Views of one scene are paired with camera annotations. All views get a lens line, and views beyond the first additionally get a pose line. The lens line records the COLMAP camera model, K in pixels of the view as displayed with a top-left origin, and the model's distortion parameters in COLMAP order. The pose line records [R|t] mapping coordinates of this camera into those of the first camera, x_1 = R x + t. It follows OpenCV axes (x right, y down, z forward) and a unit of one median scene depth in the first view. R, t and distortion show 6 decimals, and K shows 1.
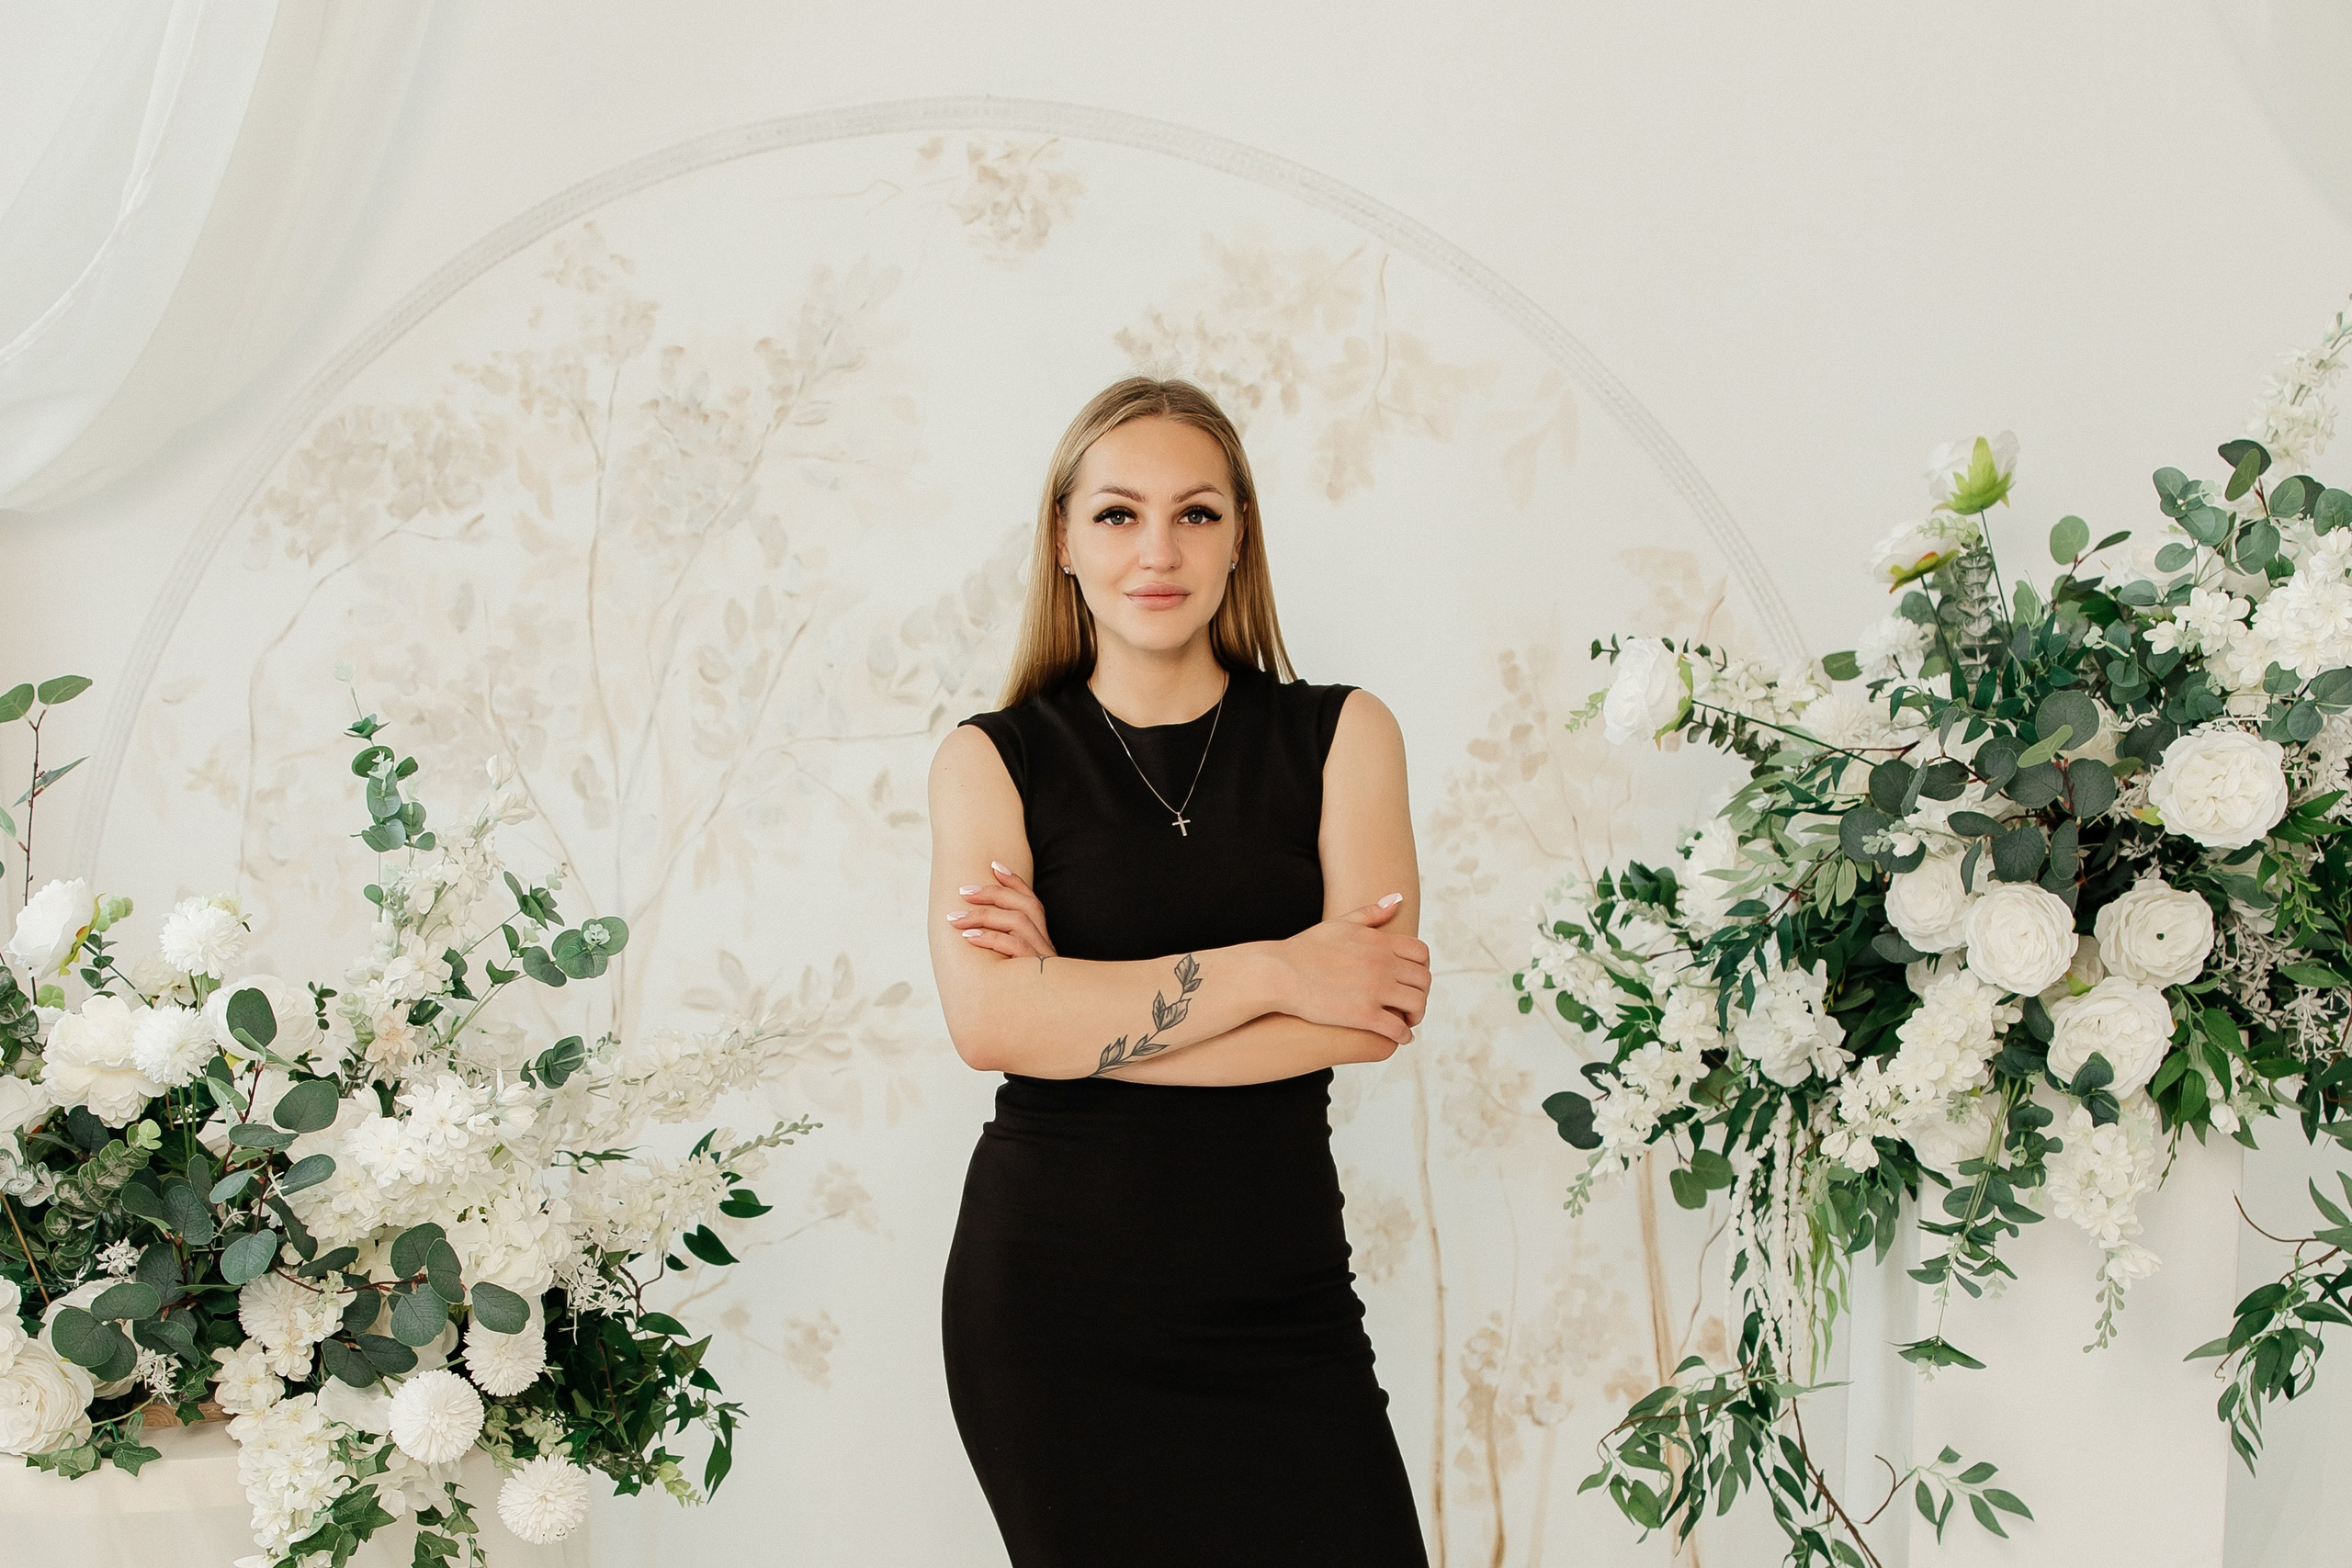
lens RADIAL K [[2911.7, 0, 1059.3], [0, 2911.7, 1138.6], [0, 0, 1]] dist [0.004526, 0.000000]
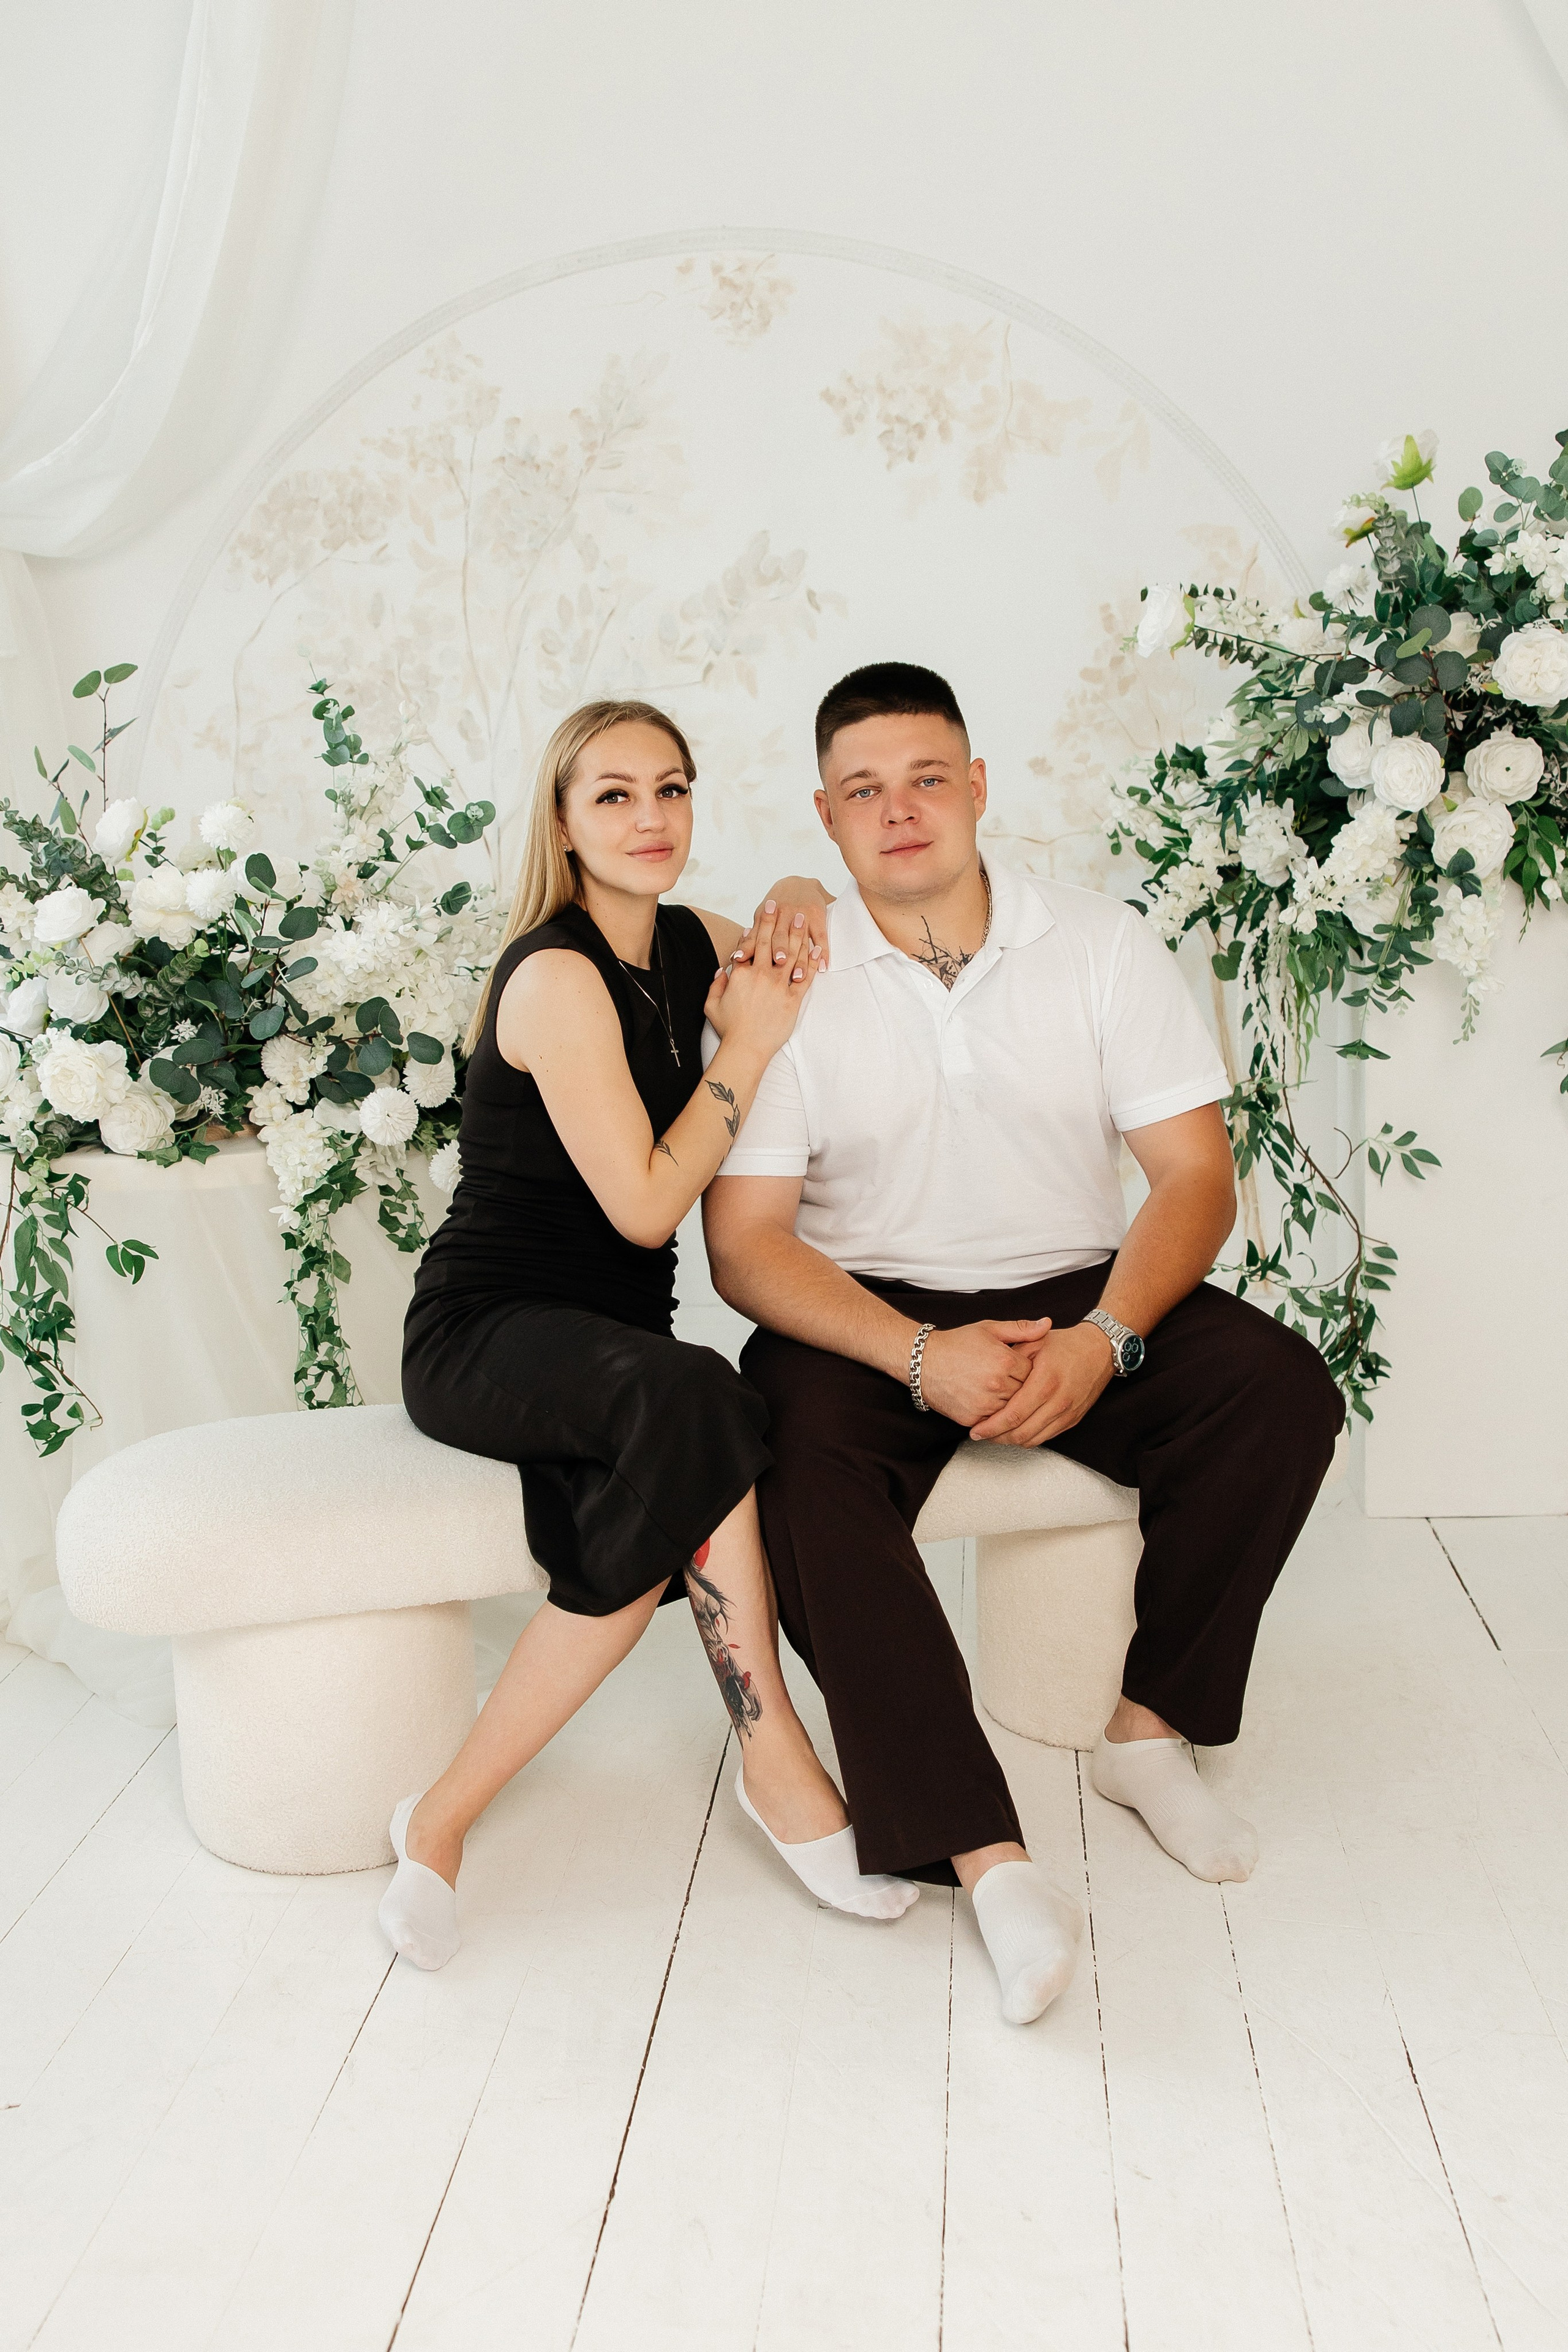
lens RADIAL K [[2373.6, 0, 764.0], [0, 2373.6, 1195.2], [0, 0, 1]] dist [0.007763, 0.000000]
pose [[0.998012, -0.038303, -0.050040, 0.034417], [0.041400, 0.997193, 0.062383, 0.041189], [0.047510, -0.064330, 0.996797, -0.182398]]
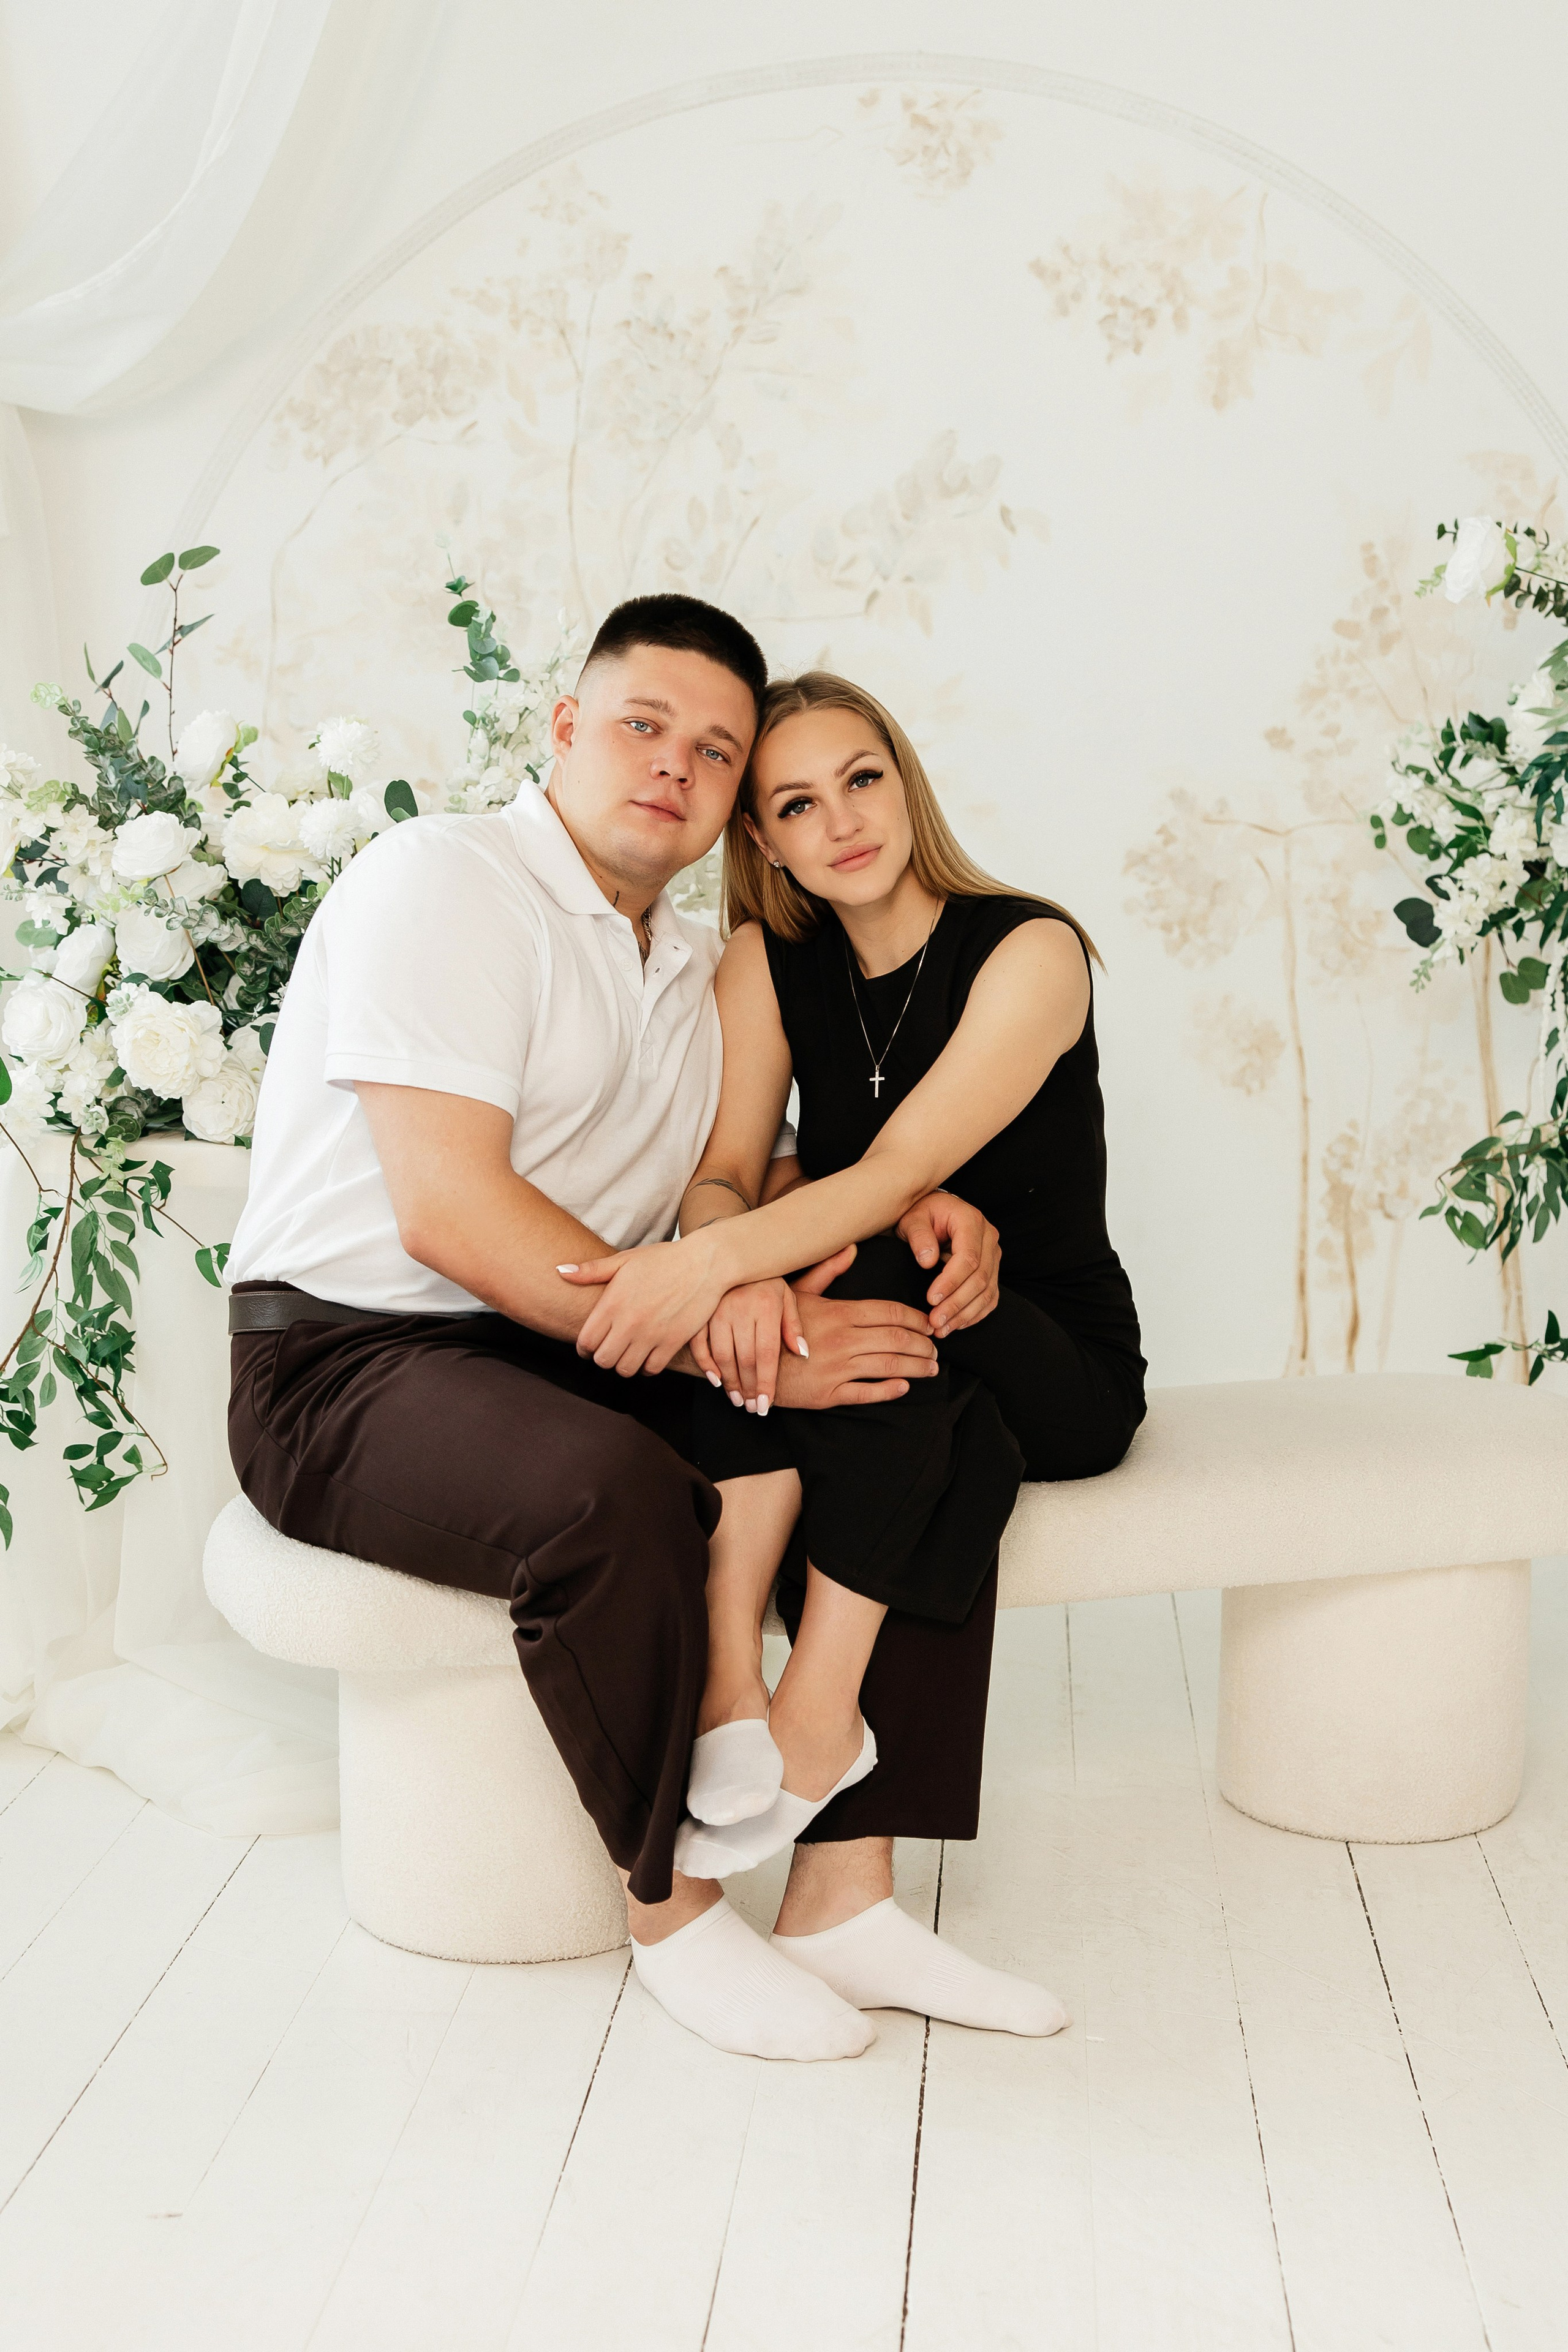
lens RADIAL K [[3201.4, 0, 882.4], [0, 3201.4, 1299.3], [0, 0, 1]] dist [0.012102, 0.000000]
pose [[0.999991, 0.000312, 0.004212, -0.043621], [-0.000516, 0.998821, 0.048532, 0.070485], [-0.004192, -0.048534, 0.998813, -0.281131]]
